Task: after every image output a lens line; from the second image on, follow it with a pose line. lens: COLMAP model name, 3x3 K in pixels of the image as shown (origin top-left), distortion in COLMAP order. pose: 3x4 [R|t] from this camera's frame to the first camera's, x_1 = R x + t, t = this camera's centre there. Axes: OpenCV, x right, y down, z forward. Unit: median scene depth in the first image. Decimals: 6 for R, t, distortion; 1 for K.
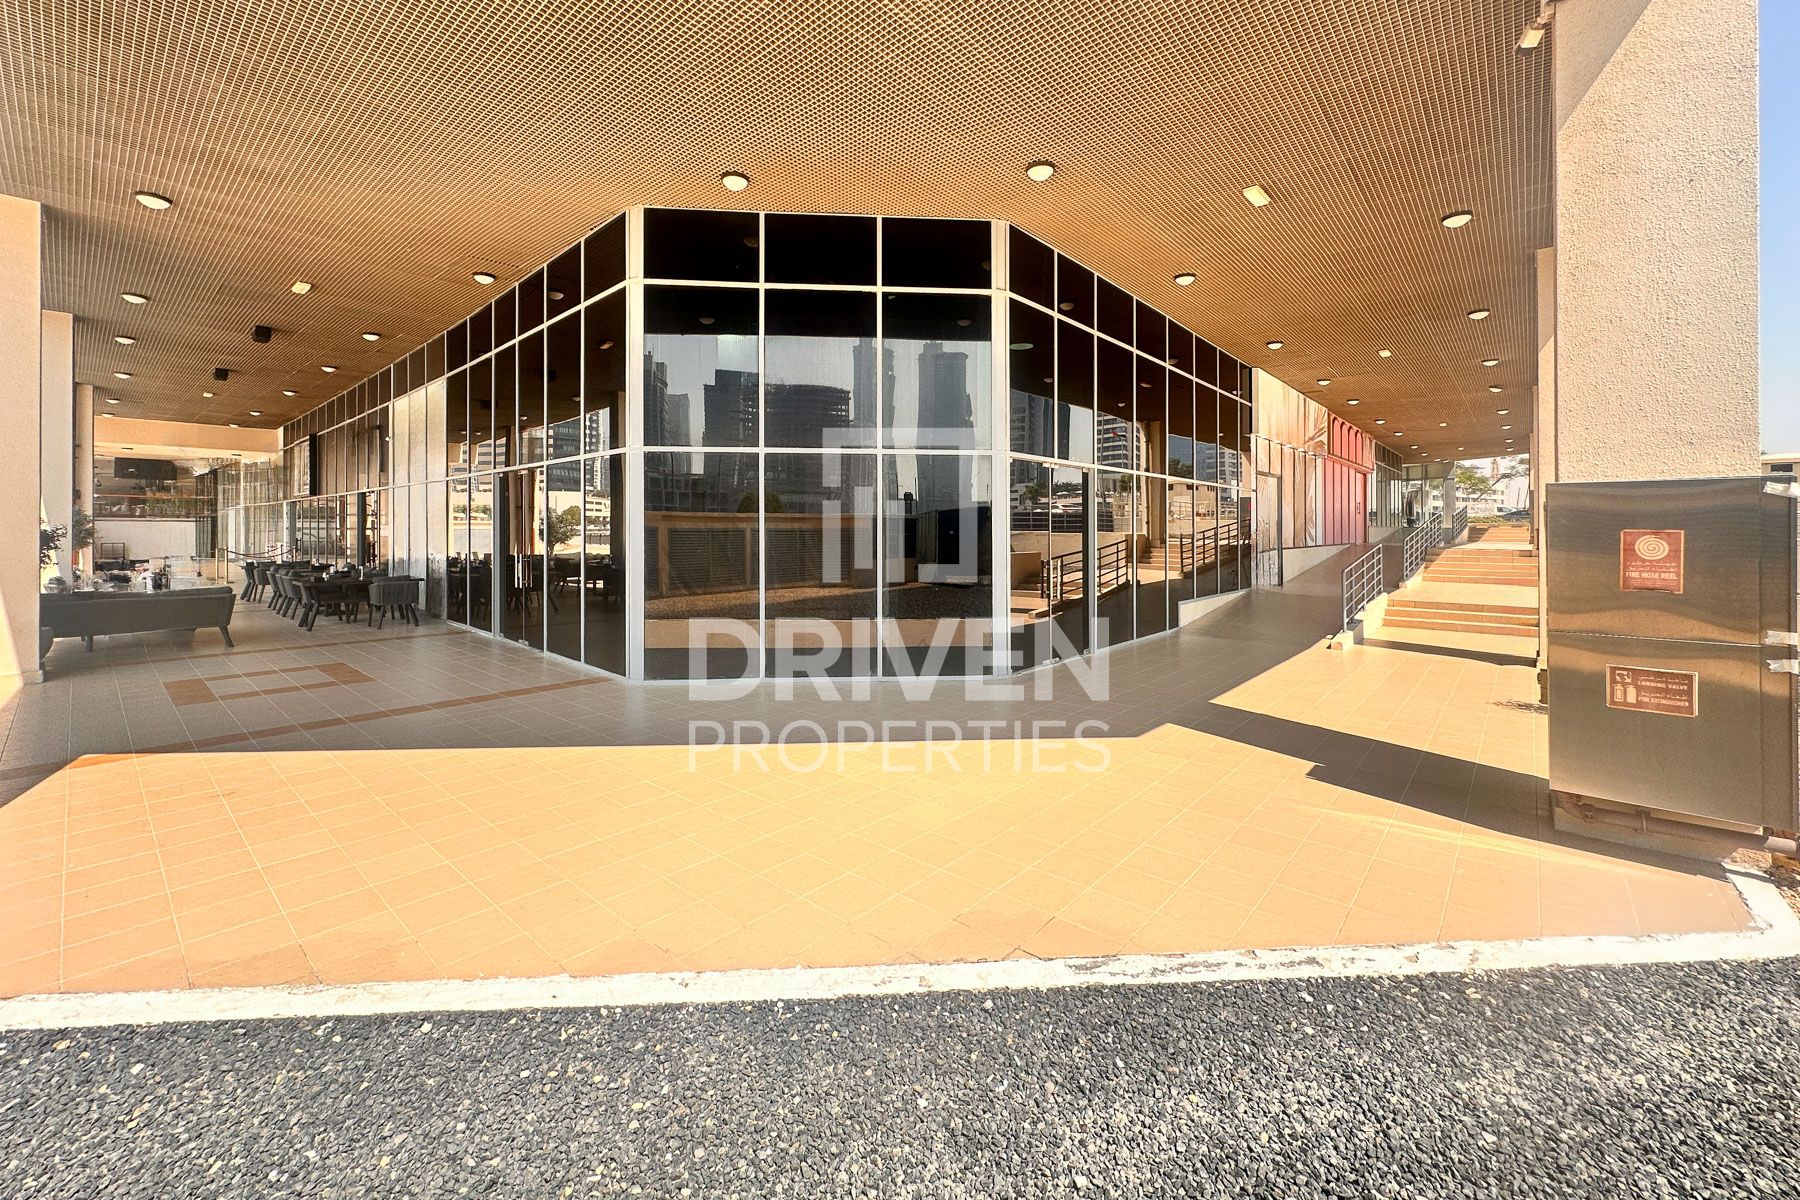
lens RADIAL K [[721.5, 0, 894.5], [0, 721.5, 530.0], [0, 0, 1]] dist [-0.000629, 0.000095]
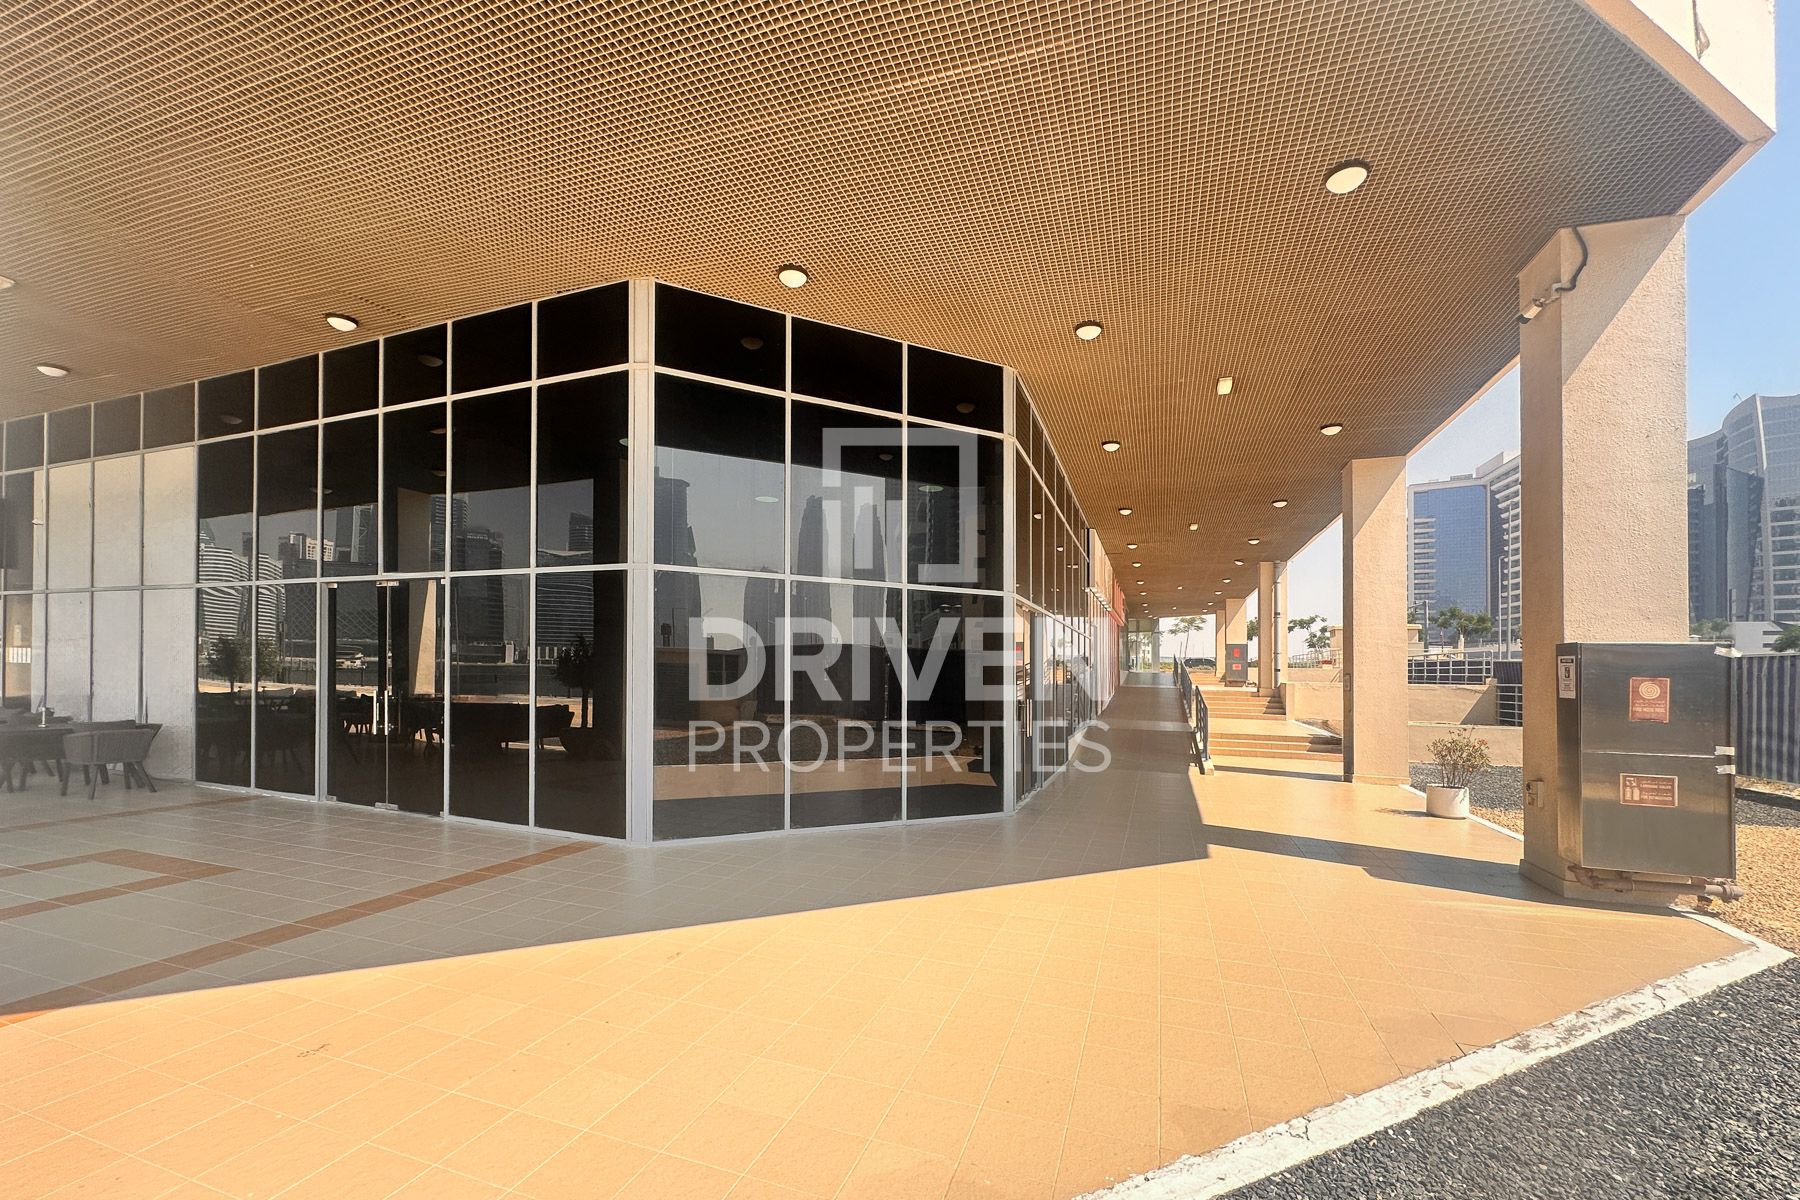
lens RADIAL K [[733.7, 0, 888.6], [0, 733.7, 666.1], [0, 0, 1]] dist [-0.000247, -0.000060]
pose [[0.926528, 0.017268, 0.375829, -0.469646], [-0.015924, 0.999851, -0.006681, 0.005384], [-0.375889, 0.000206, 0.926665, 0.116388]]
